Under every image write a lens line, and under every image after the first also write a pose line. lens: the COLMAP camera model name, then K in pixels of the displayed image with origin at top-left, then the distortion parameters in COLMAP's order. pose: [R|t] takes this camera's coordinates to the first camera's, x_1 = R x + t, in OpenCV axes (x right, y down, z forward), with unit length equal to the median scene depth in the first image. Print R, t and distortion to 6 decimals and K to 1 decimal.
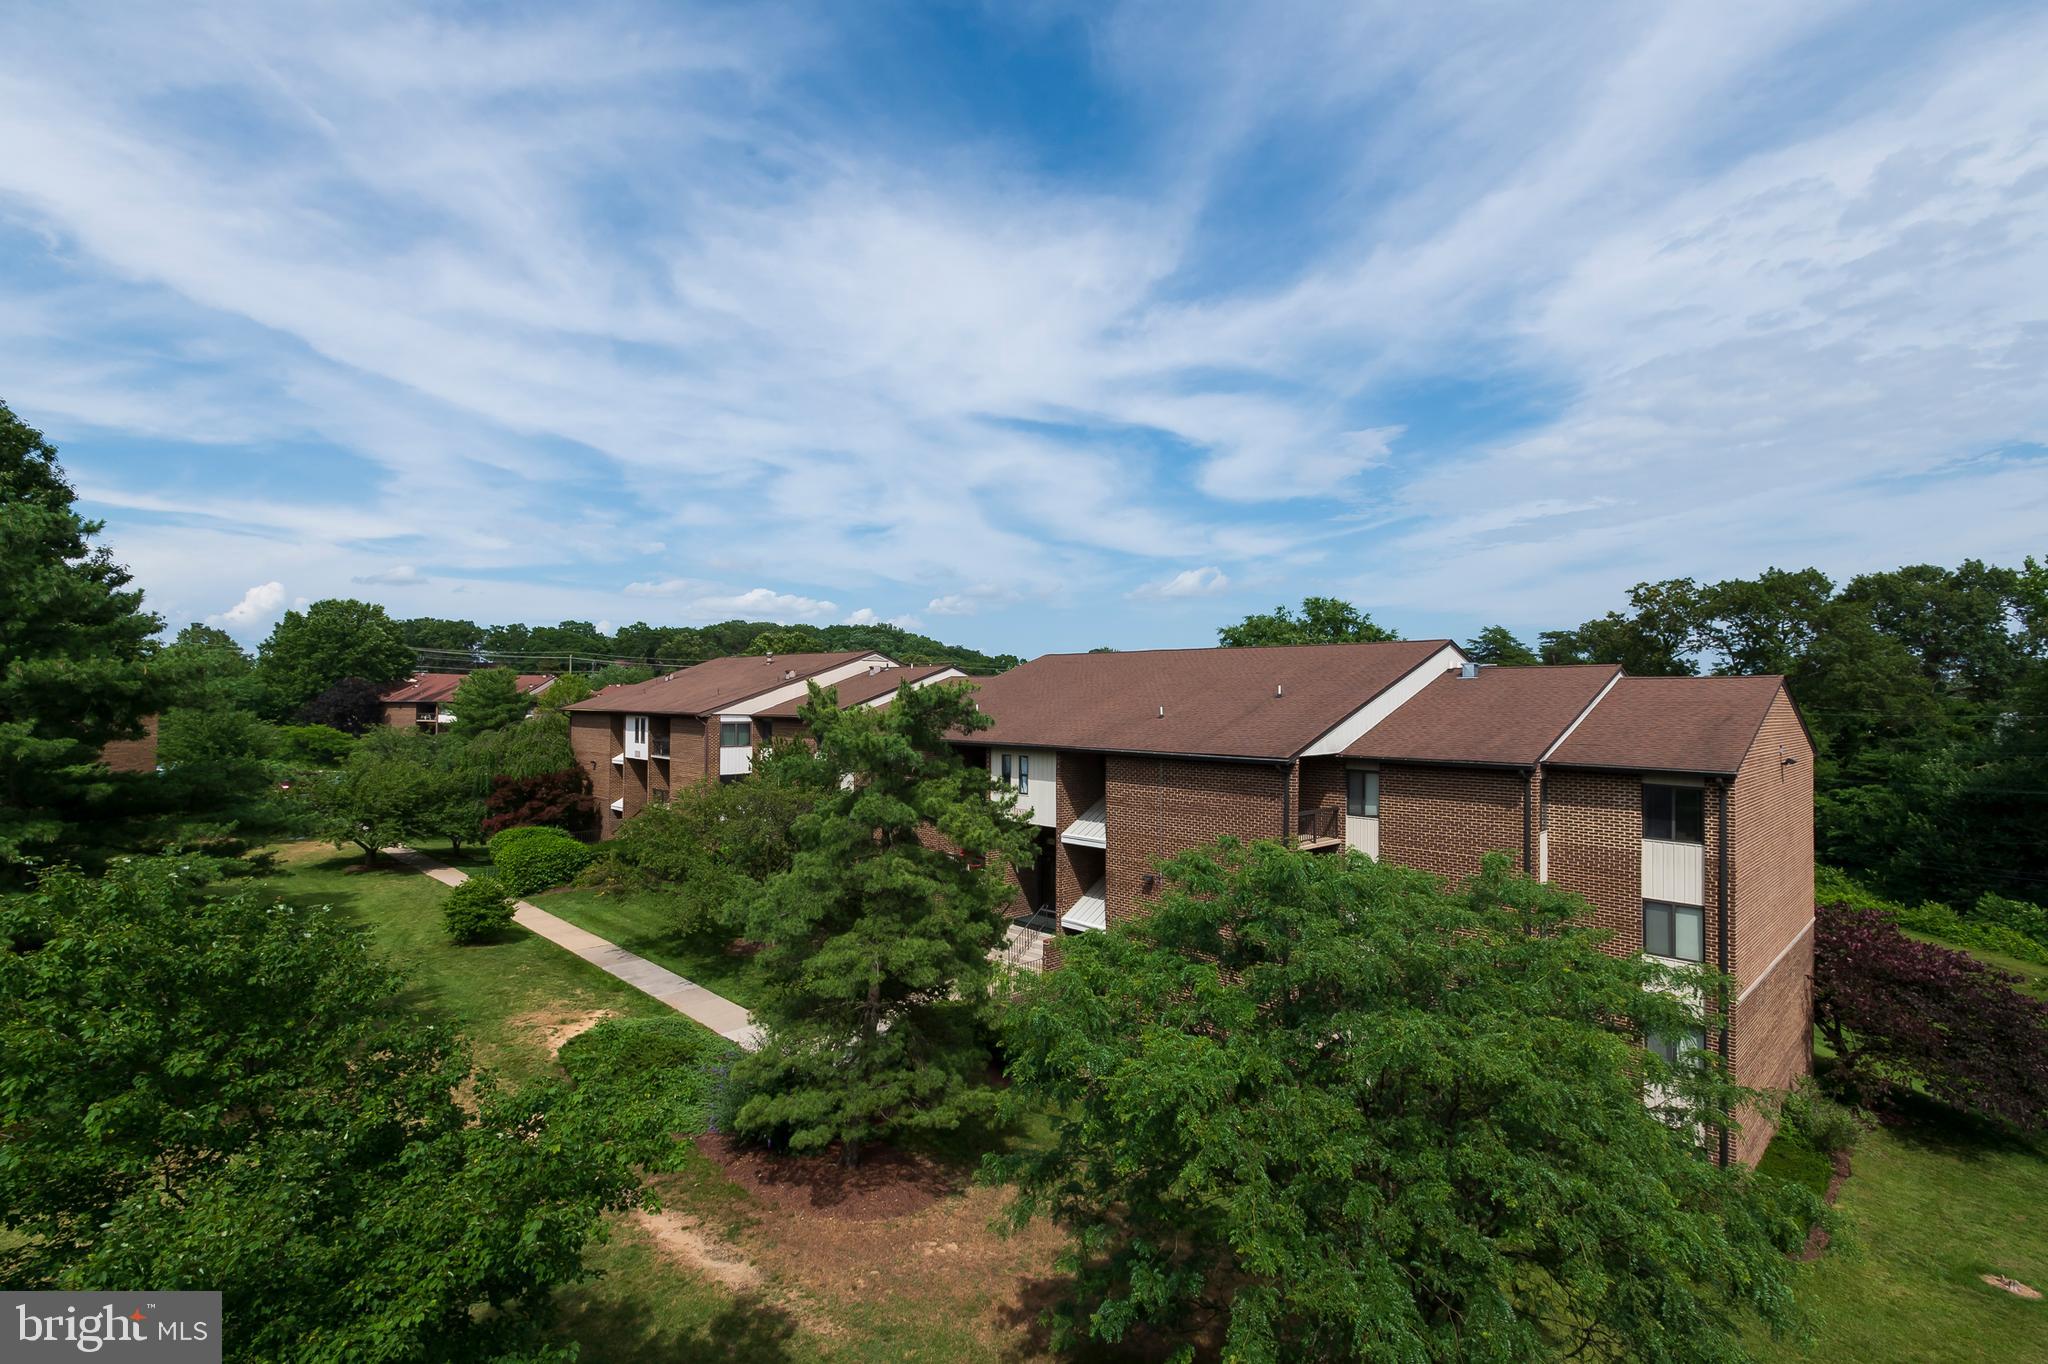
lens RADIAL K [[970.4, 0, 1024.2], [0, 970.4, 679.5], [0, 0, 1]] dist [0.024519, -0.001304]
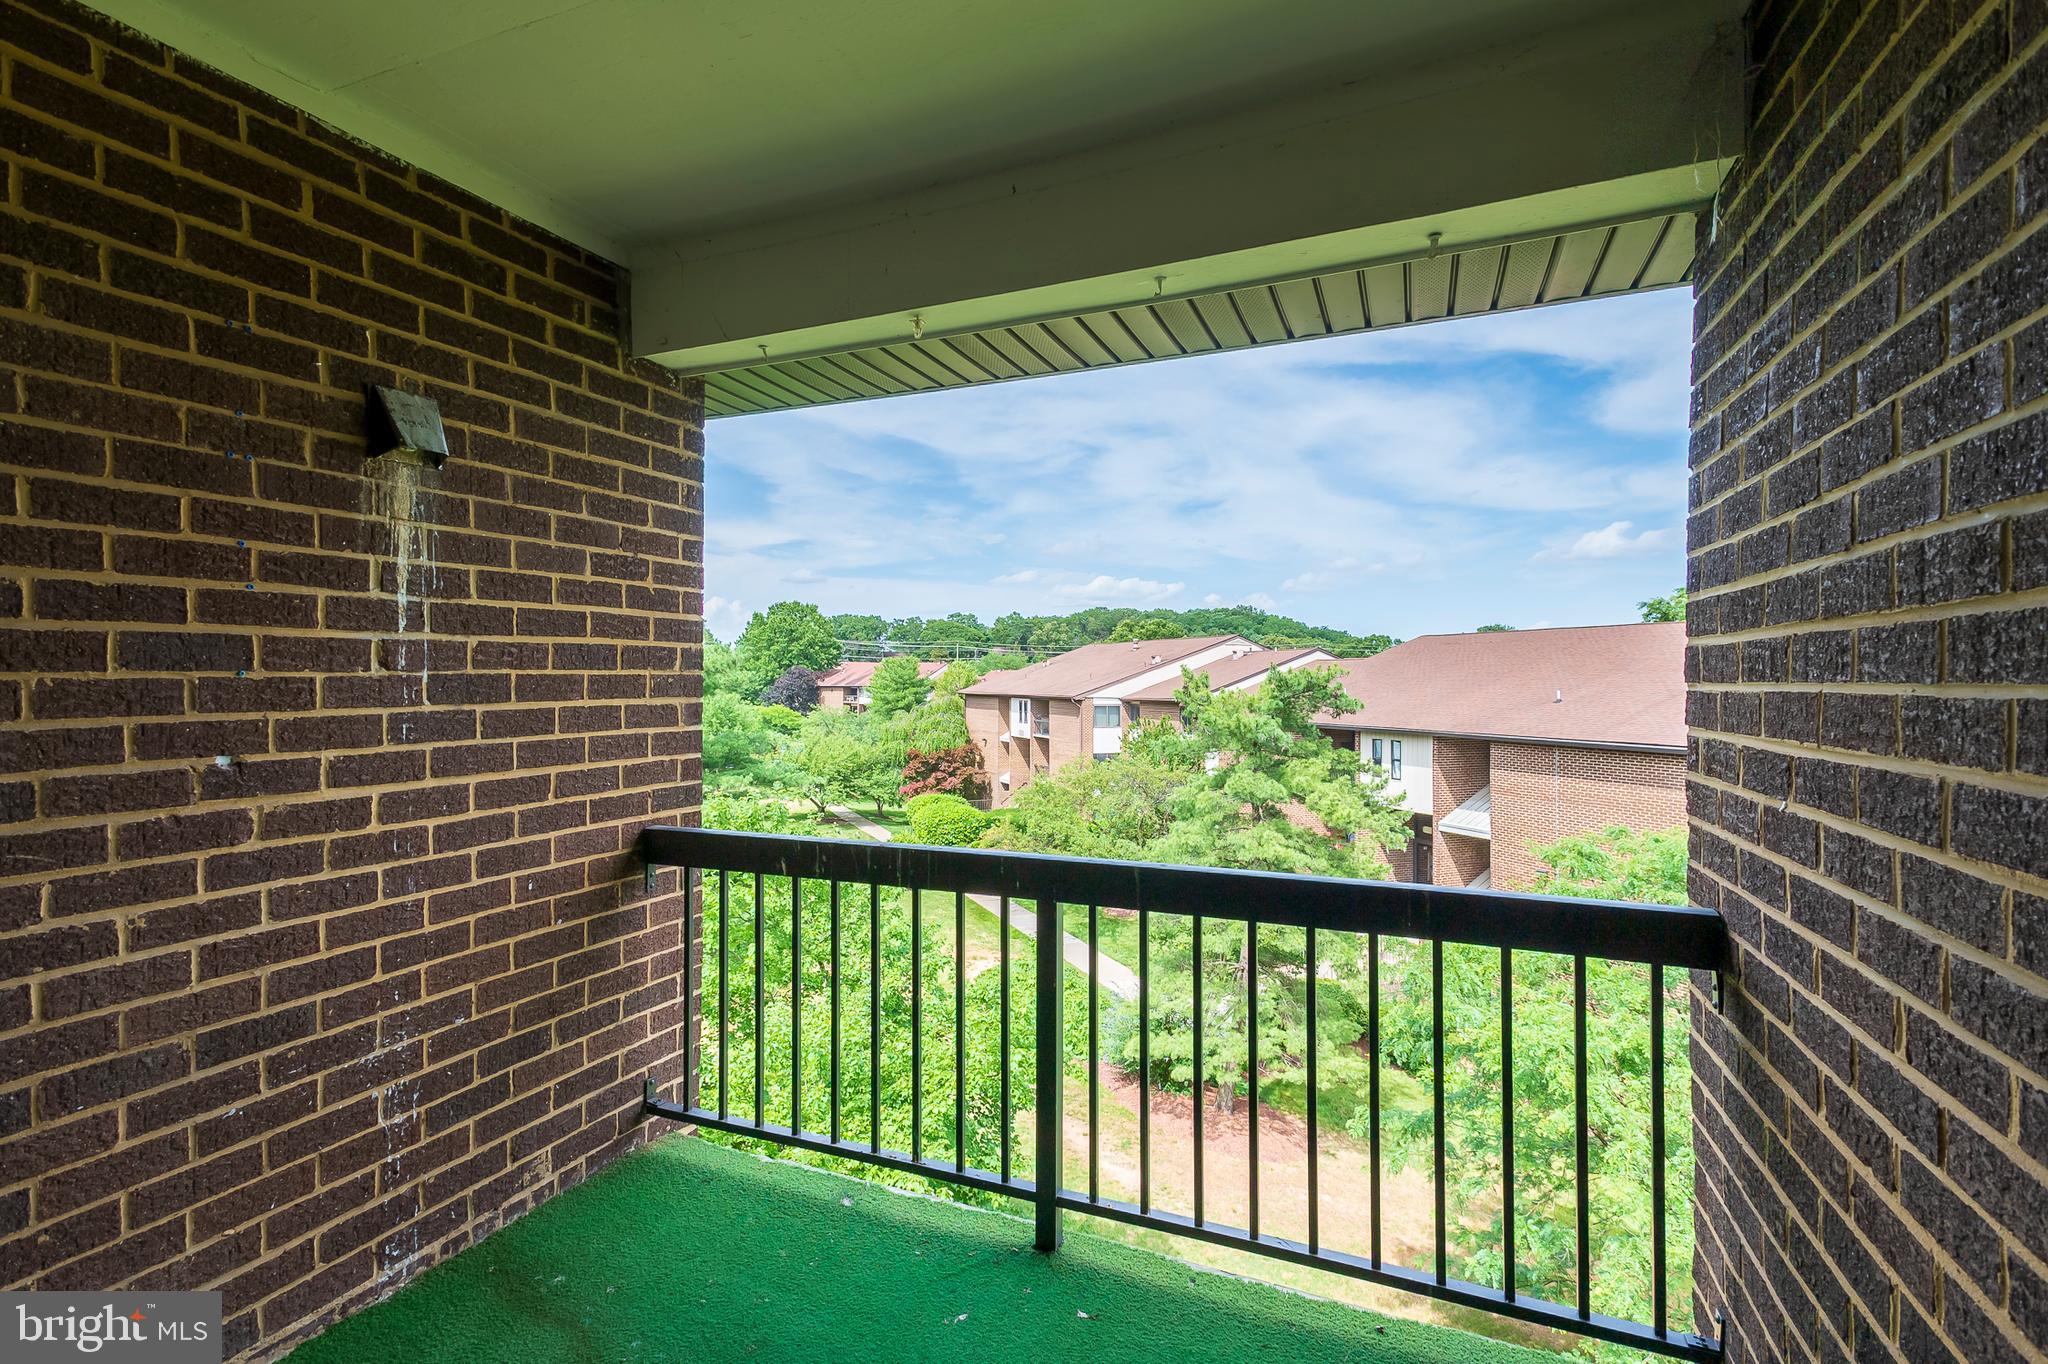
lens RADIAL K [[970.4, 0, 1011.8], [0, 970.4, 686.7], [0, 0, 1]] dist [0.024519, -0.001304]
pose [[0.929264, -0.000963, -0.369415, 0.001422], [0.009766, 0.999711, 0.021959, -0.000833], [0.369287, -0.024014, 0.929005, -0.036651]]
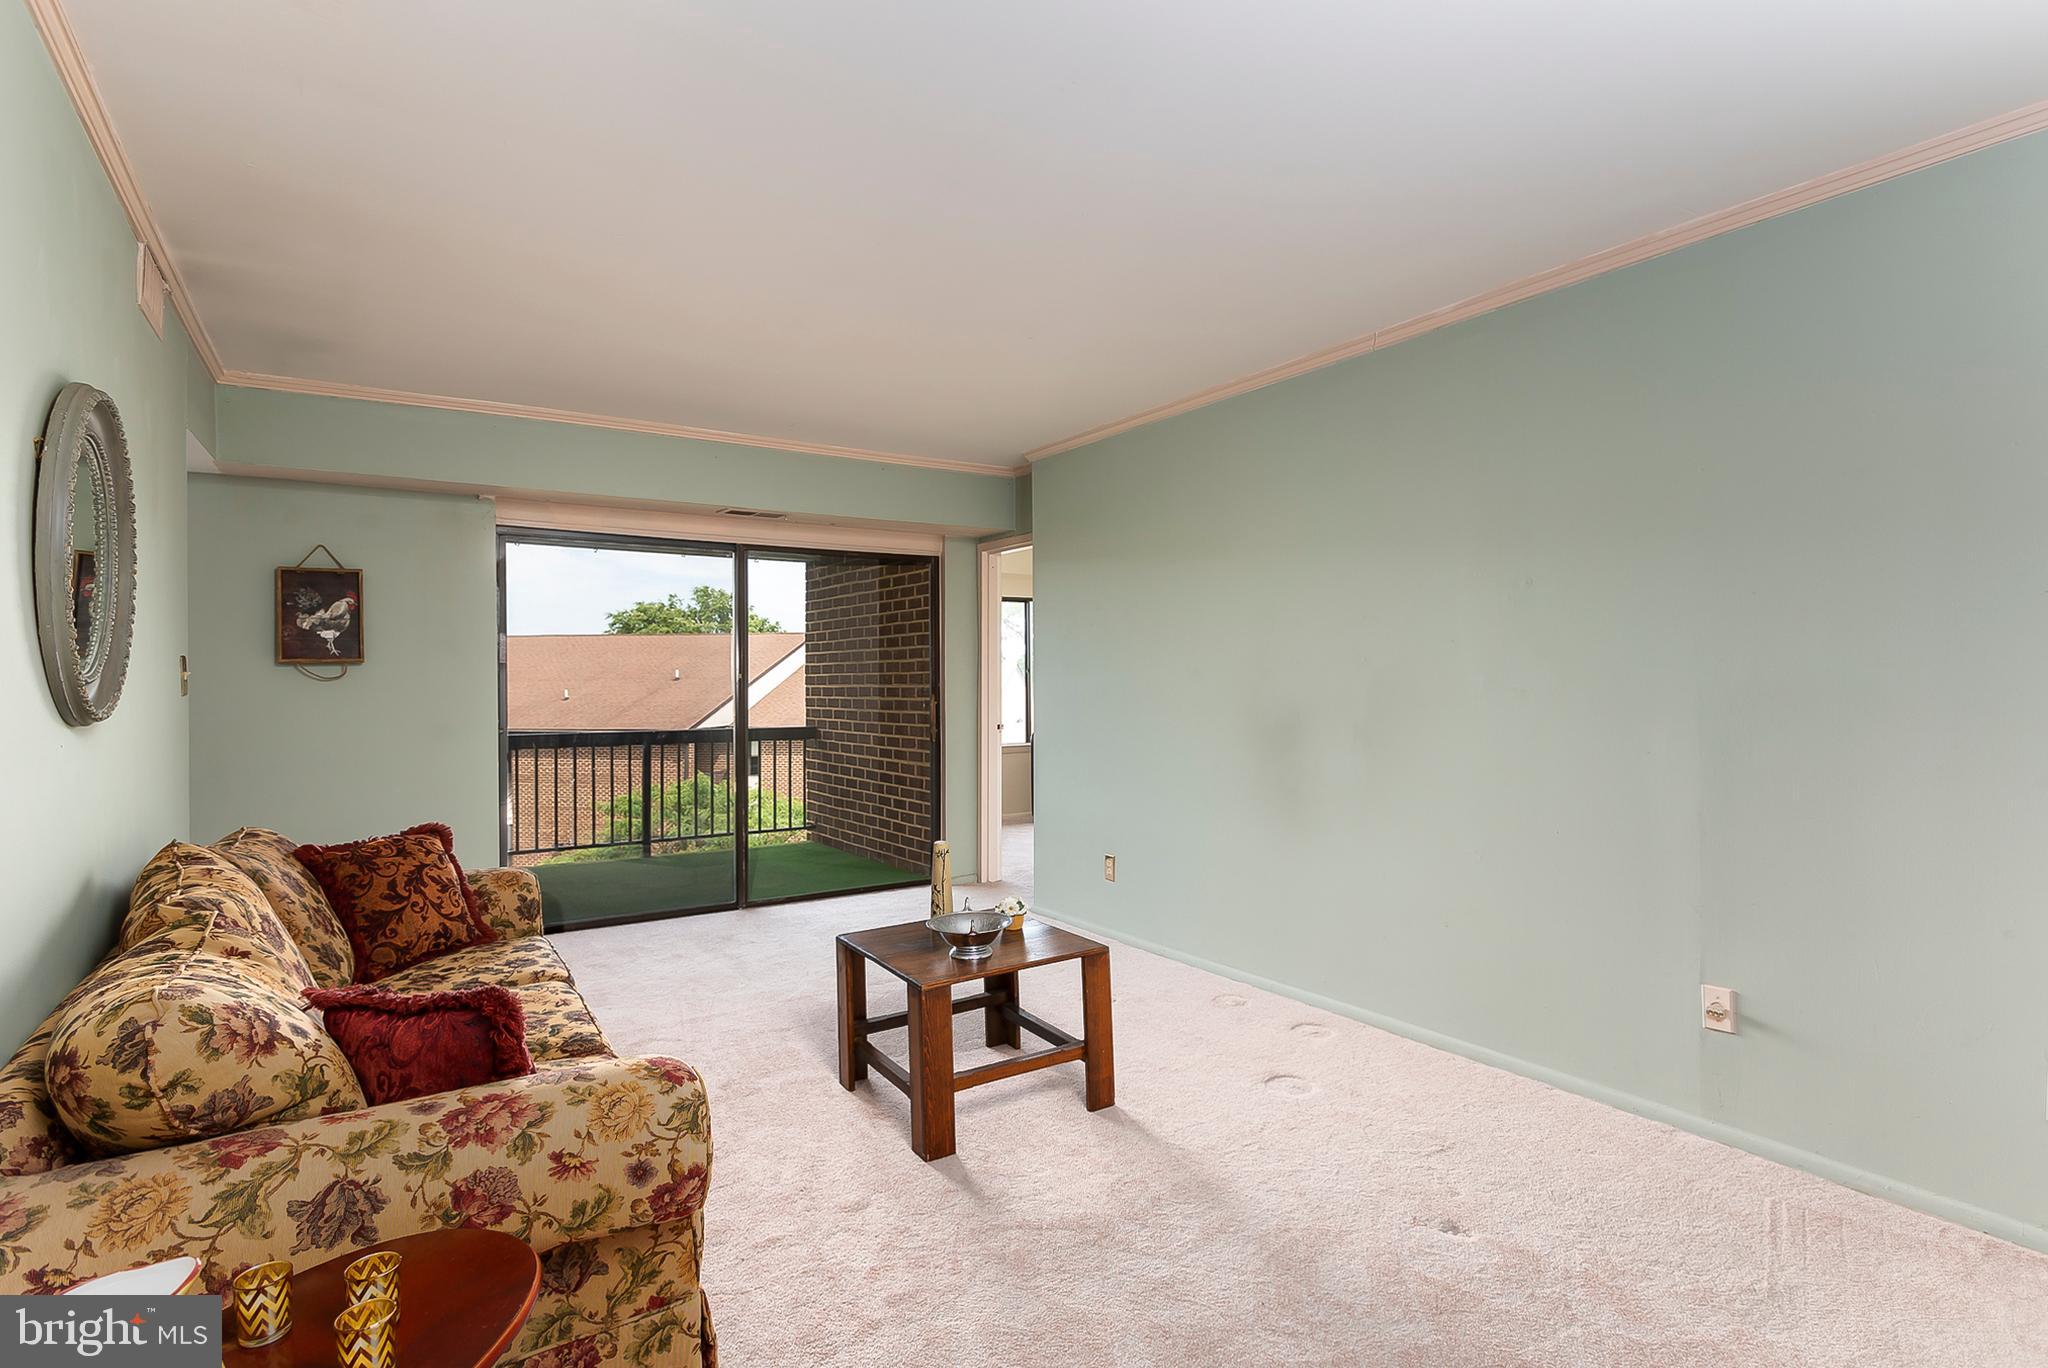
lens RADIAL K [[1005.7, 0, 988.9], [0, 1005.7, 697.8], [0, 0, 1]] dist [0.013473, -0.000164]
pose [[0.843211, -0.015855, 0.537349, -0.040217], [-0.002203, 0.999455, 0.032948, -0.001335], [-0.537579, -0.028966, 0.842716, -0.122294]]
